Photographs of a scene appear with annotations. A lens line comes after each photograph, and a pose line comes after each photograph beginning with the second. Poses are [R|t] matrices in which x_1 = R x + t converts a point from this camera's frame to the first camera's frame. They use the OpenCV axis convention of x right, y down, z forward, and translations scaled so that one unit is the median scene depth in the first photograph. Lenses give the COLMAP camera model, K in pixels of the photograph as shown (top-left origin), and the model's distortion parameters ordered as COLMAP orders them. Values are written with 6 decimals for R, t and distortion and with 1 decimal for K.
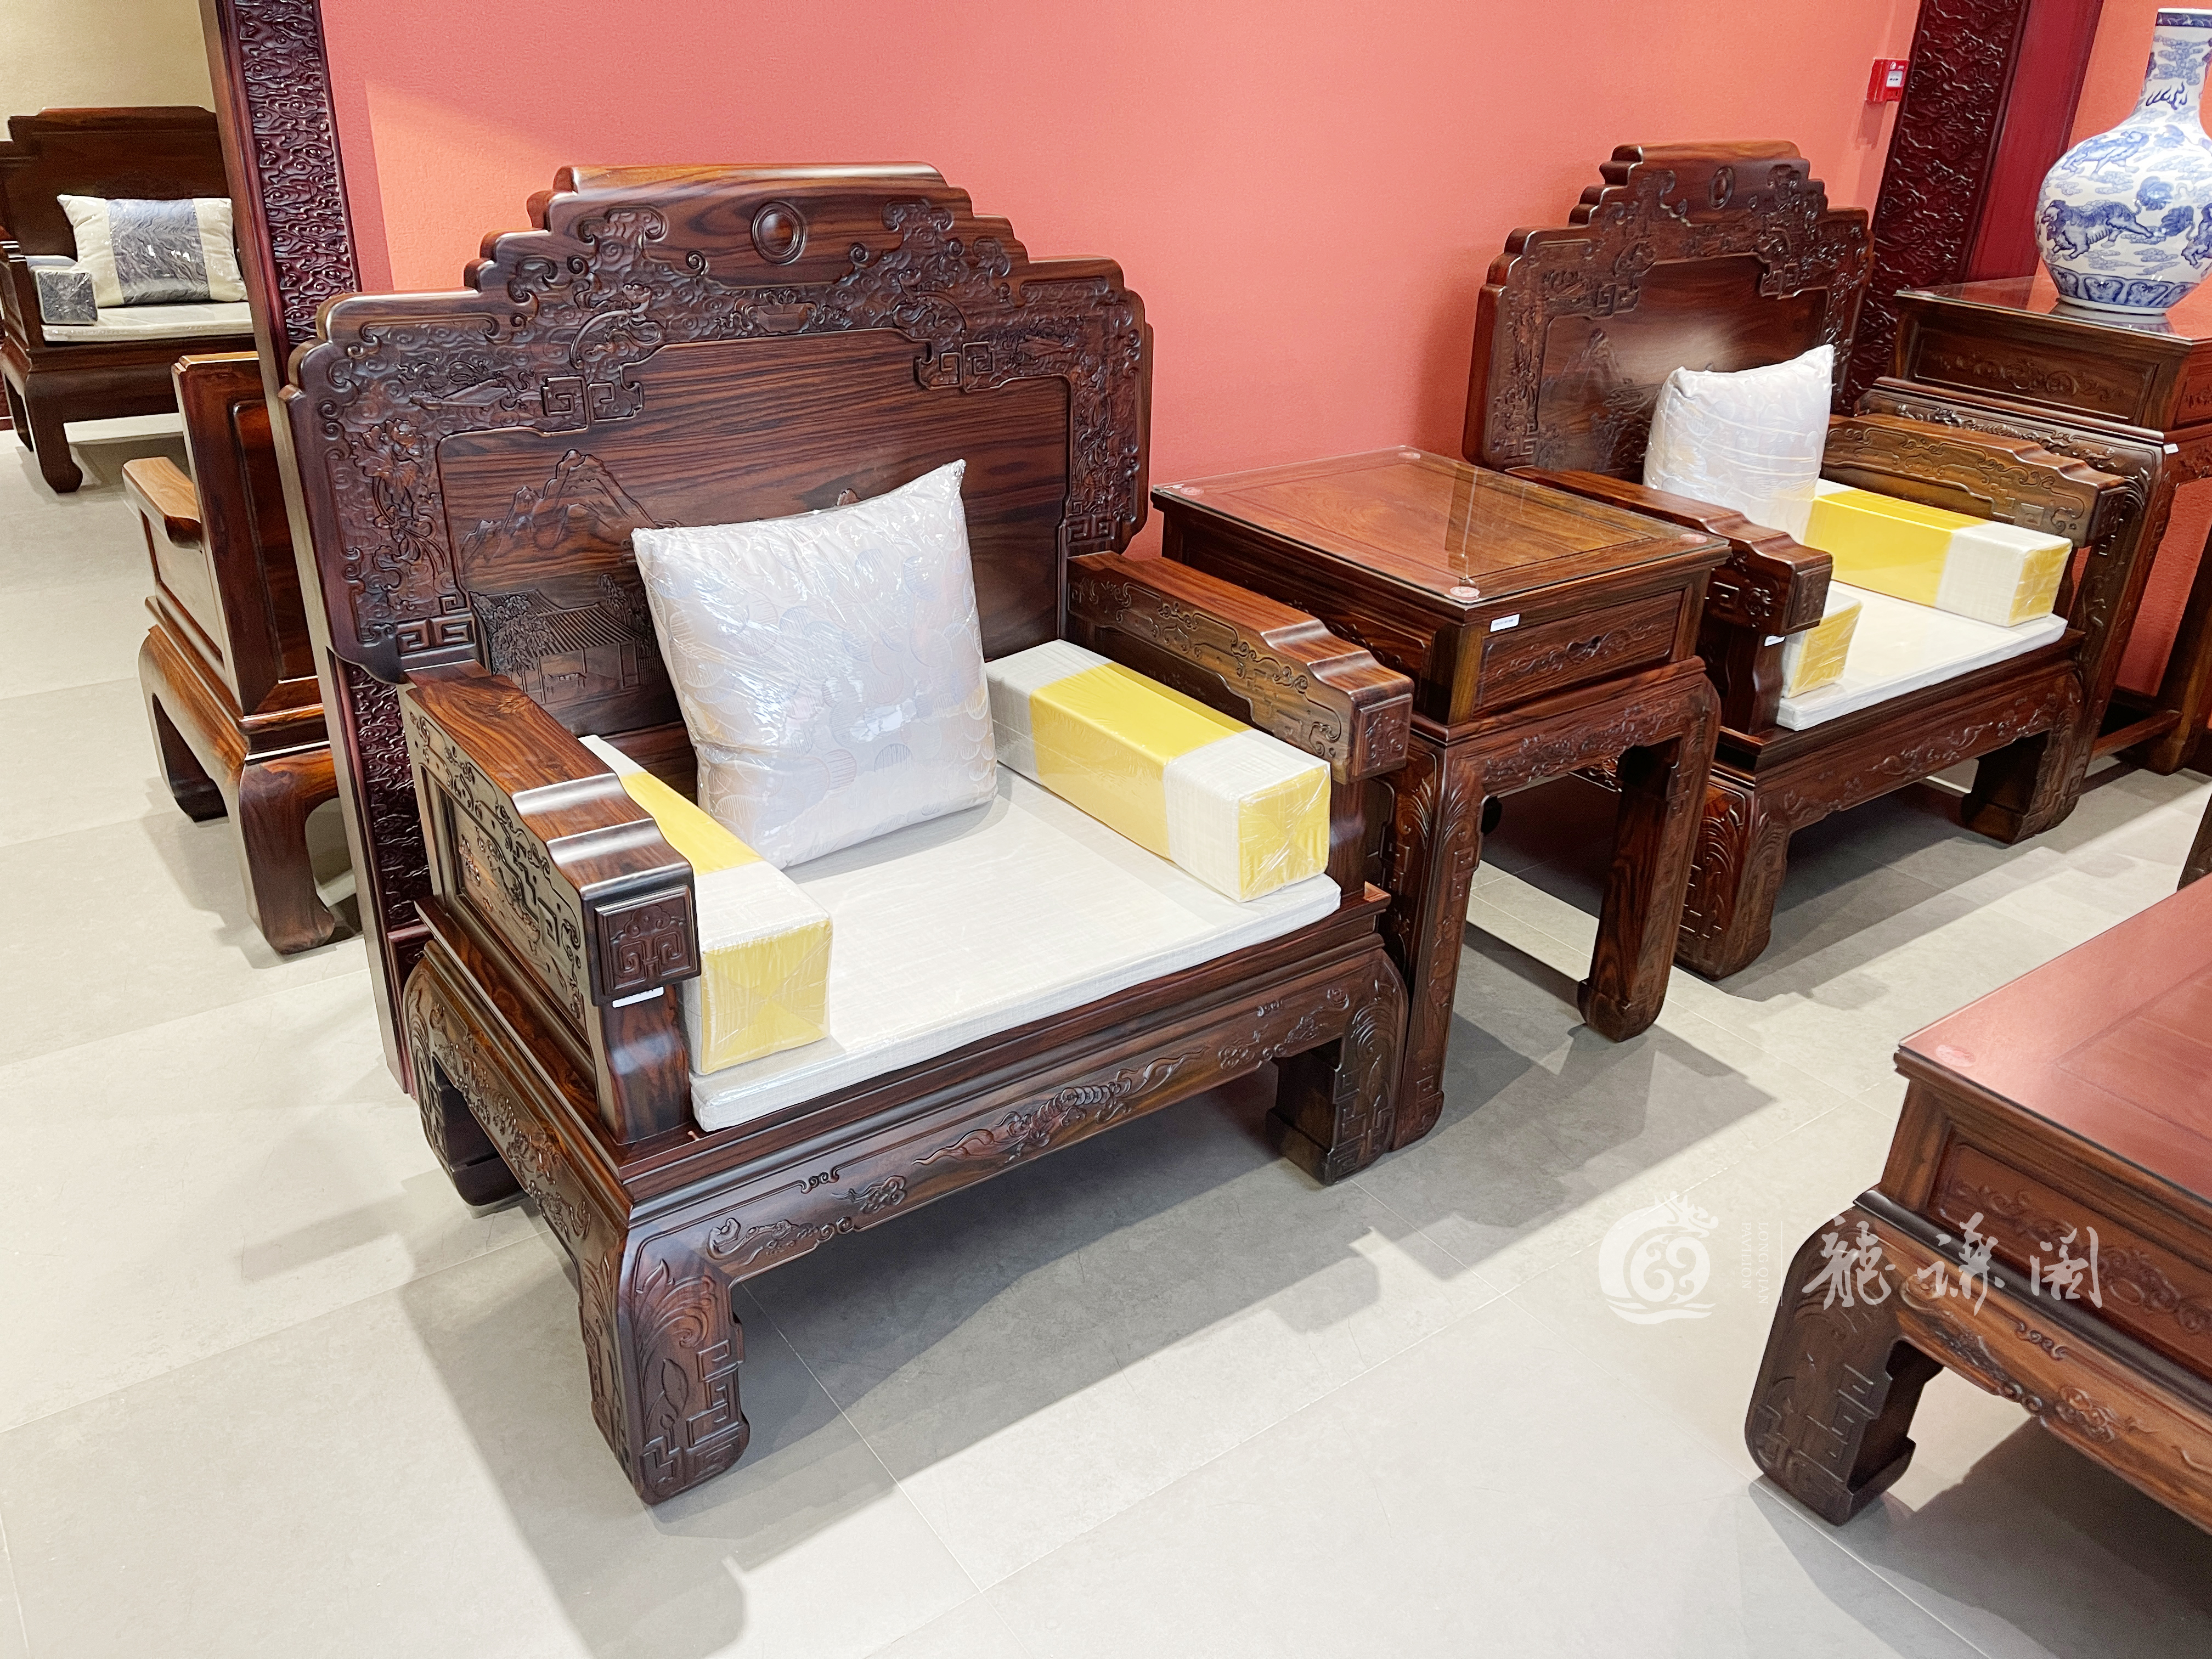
lens RADIAL K [[1682.4, 0, 1118.3], [0, 1682.4, 829.6], [0, 0, 1]] dist [0.058370, -0.063004]
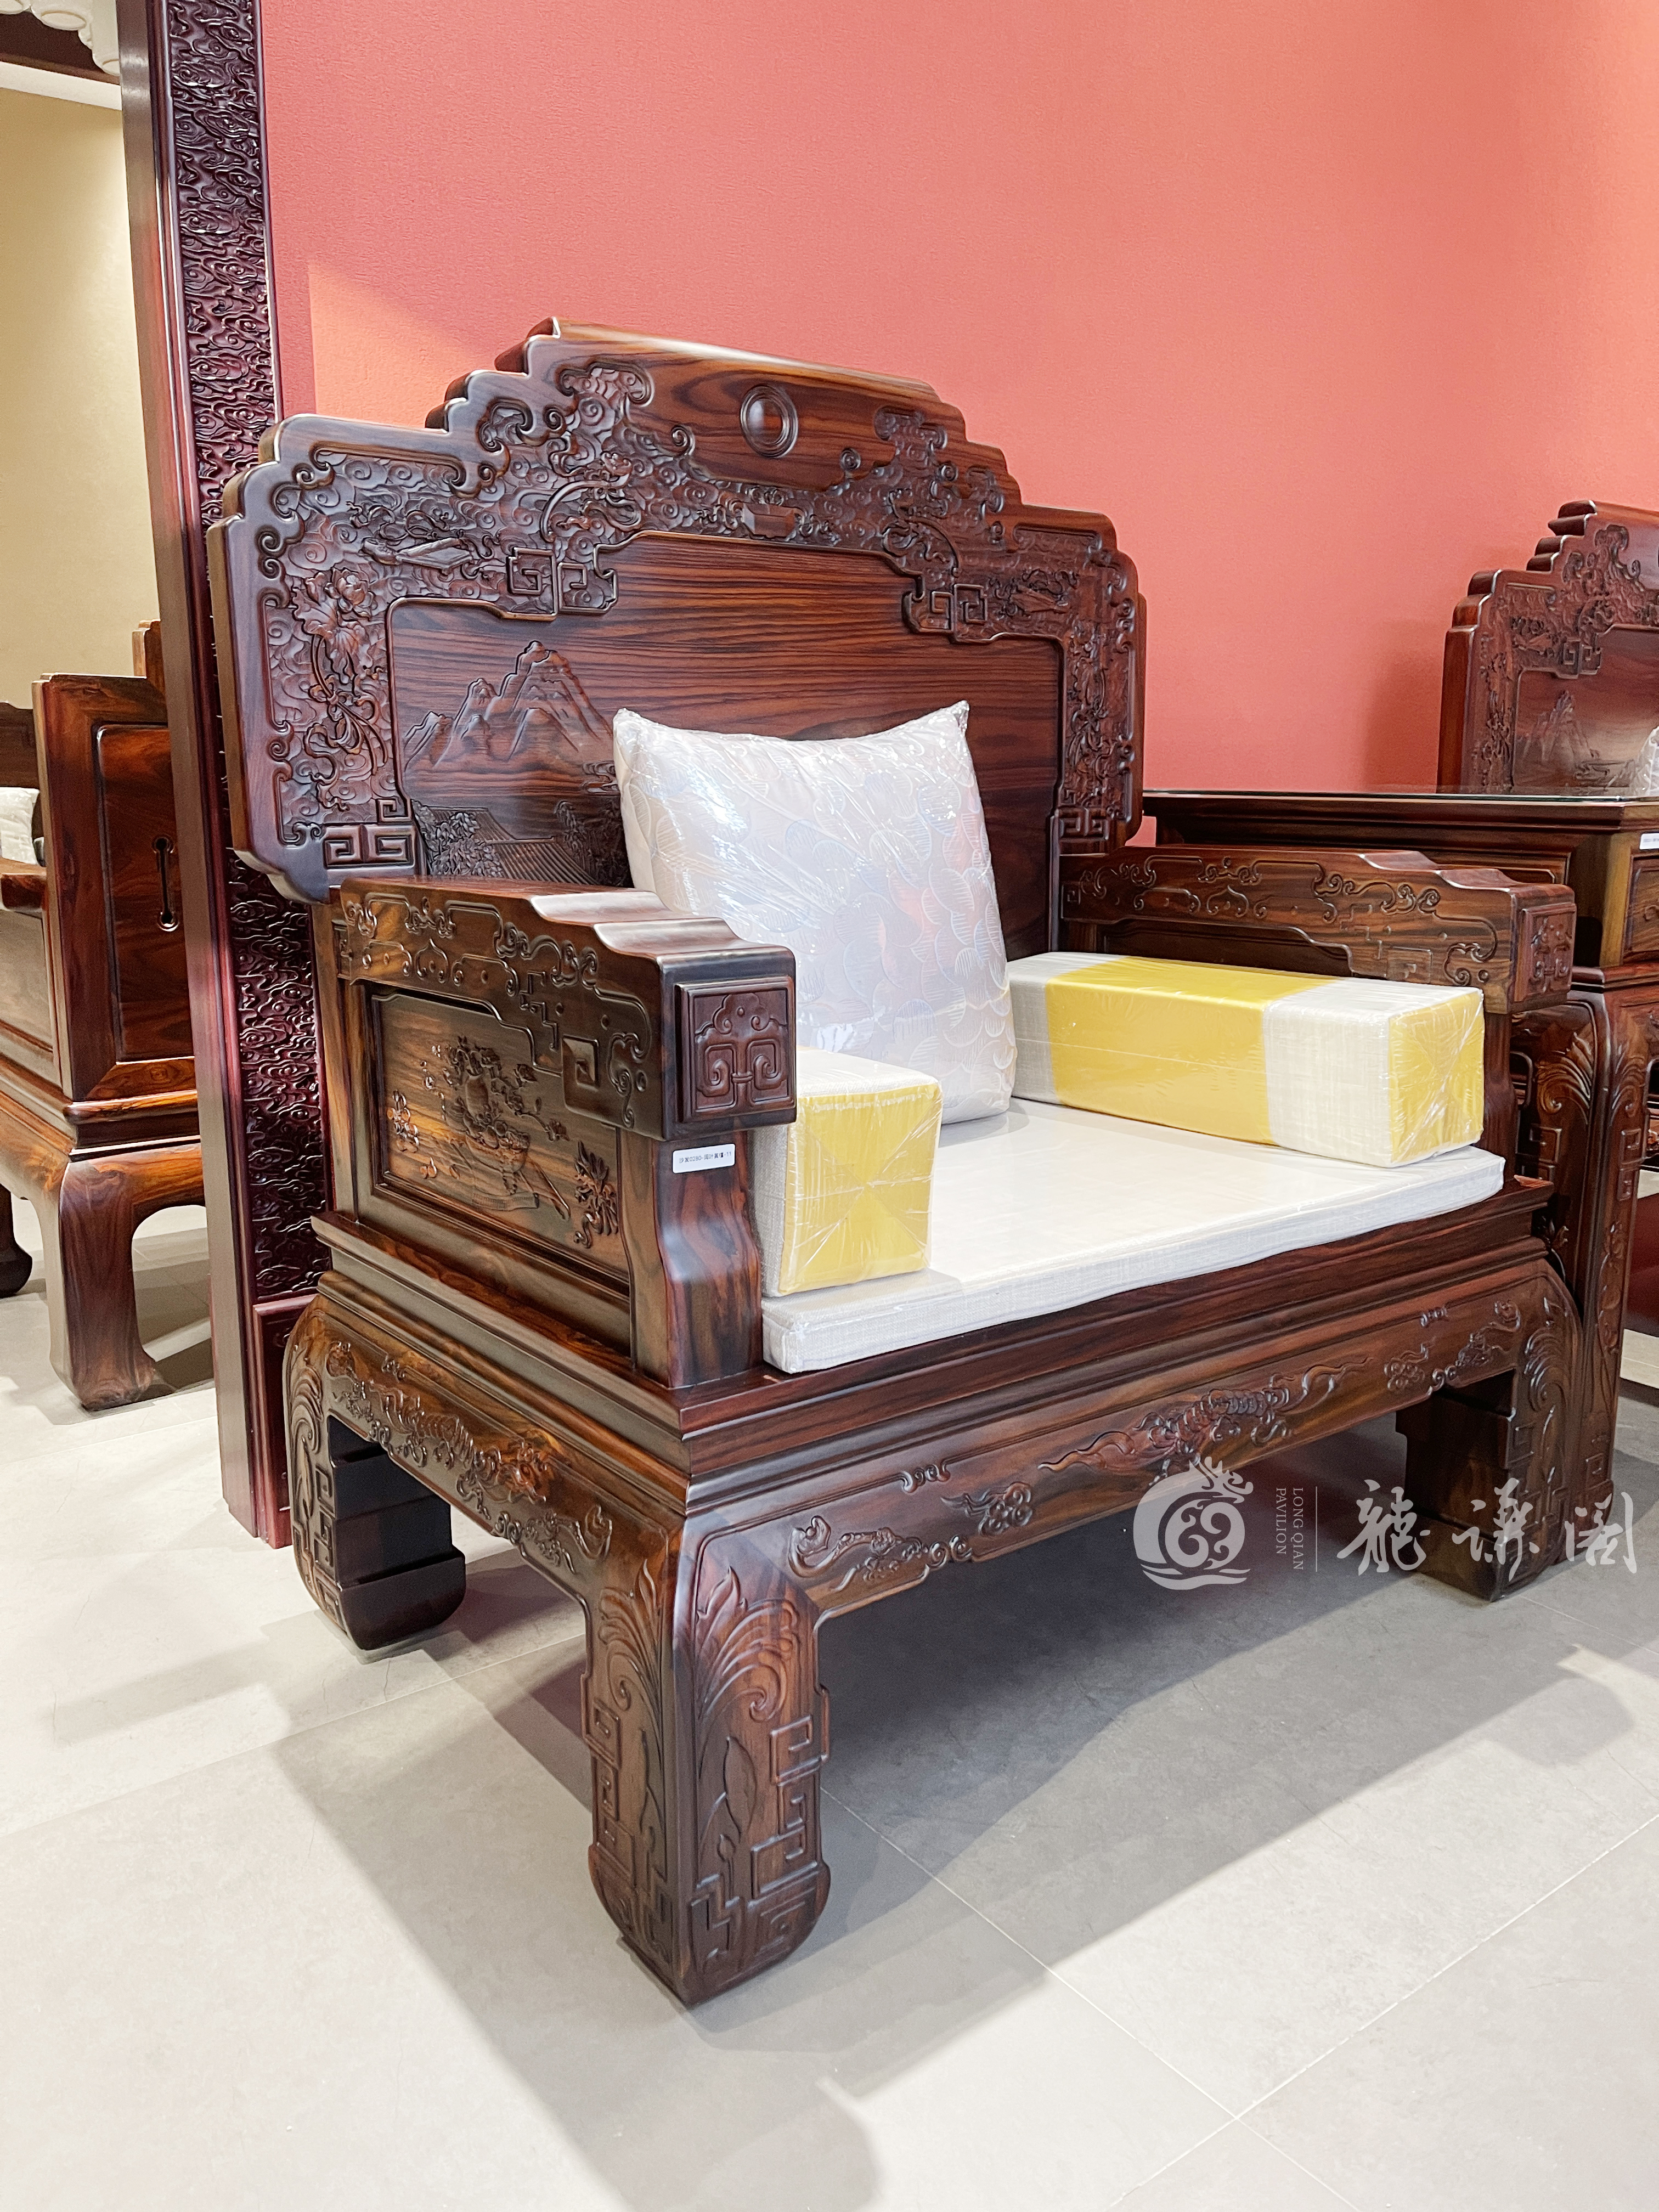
lens RADIAL K [[1682.4, 0, 819.8], [0, 1682.4, 1108.5], [0, 0, 1]] dist [0.058370, -0.063004]
pose [[0.999262, -0.038272, -0.003334, -0.182432], [0.036289, 0.968833, -0.245042, 0.196983], [0.012608, 0.244740, 0.969507, 0.246798]]
